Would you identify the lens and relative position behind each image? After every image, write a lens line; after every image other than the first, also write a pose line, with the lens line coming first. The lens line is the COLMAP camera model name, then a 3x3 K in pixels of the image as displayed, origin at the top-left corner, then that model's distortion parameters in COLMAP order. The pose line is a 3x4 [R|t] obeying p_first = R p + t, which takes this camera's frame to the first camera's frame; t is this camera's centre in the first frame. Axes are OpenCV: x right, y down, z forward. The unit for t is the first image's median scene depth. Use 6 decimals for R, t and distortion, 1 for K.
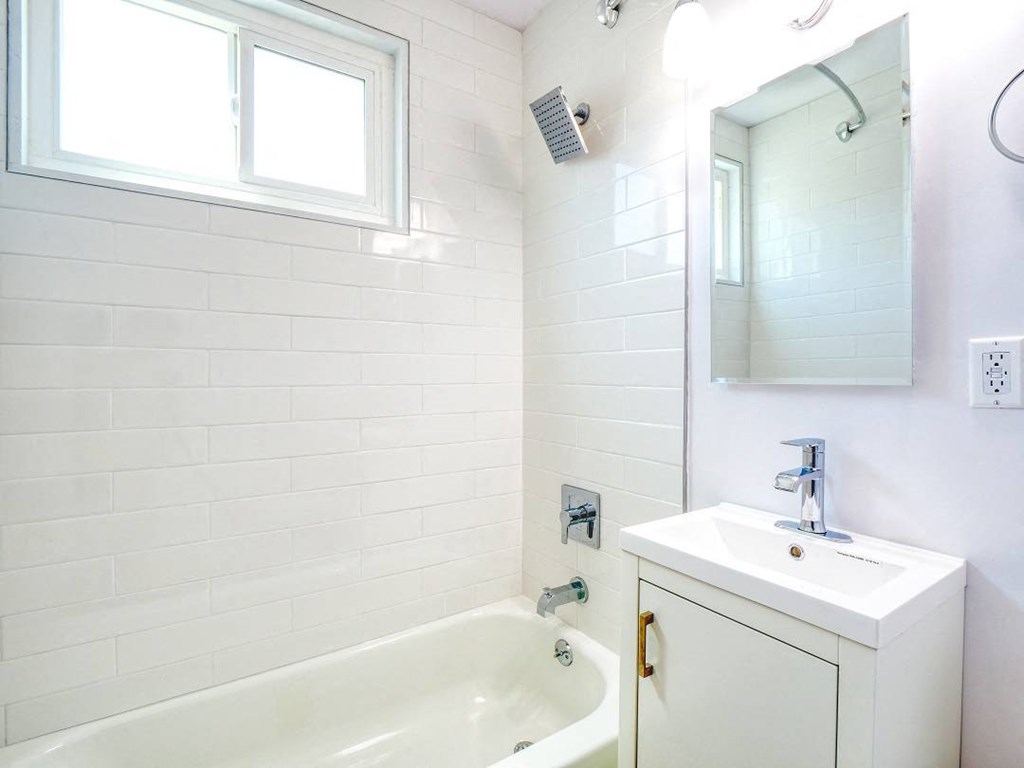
lens RADIAL K [[502.0, 0, 513.4], [0, 502.0, 384.5], [0, 0, 1]] dist [-0.018831, 0.000321]
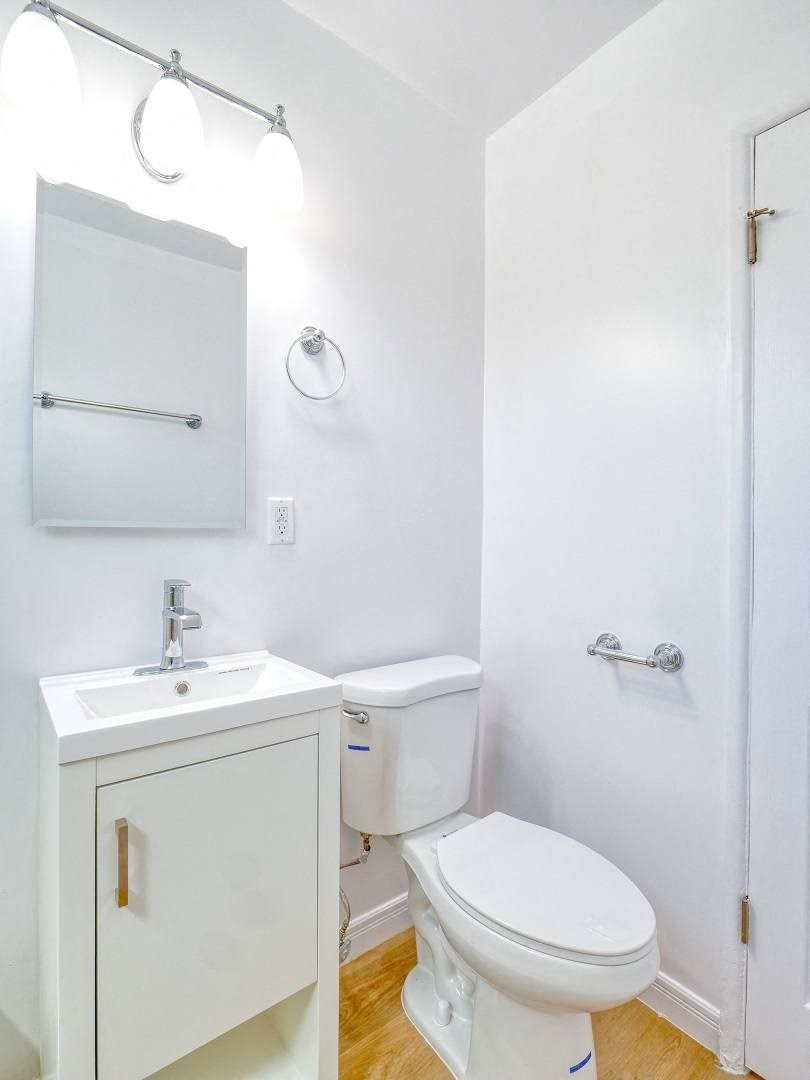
lens RADIAL K [[529.4, 0, 406.5], [0, 529.4, 536.6], [0, 0, 1]] dist [-0.018831, 0.000321]
pose [[-0.081806, 0.003755, 0.996641, -0.659122], [0.009519, 0.999950, -0.002986, 0.032591], [-0.996603, 0.009243, -0.081838, 0.727381]]
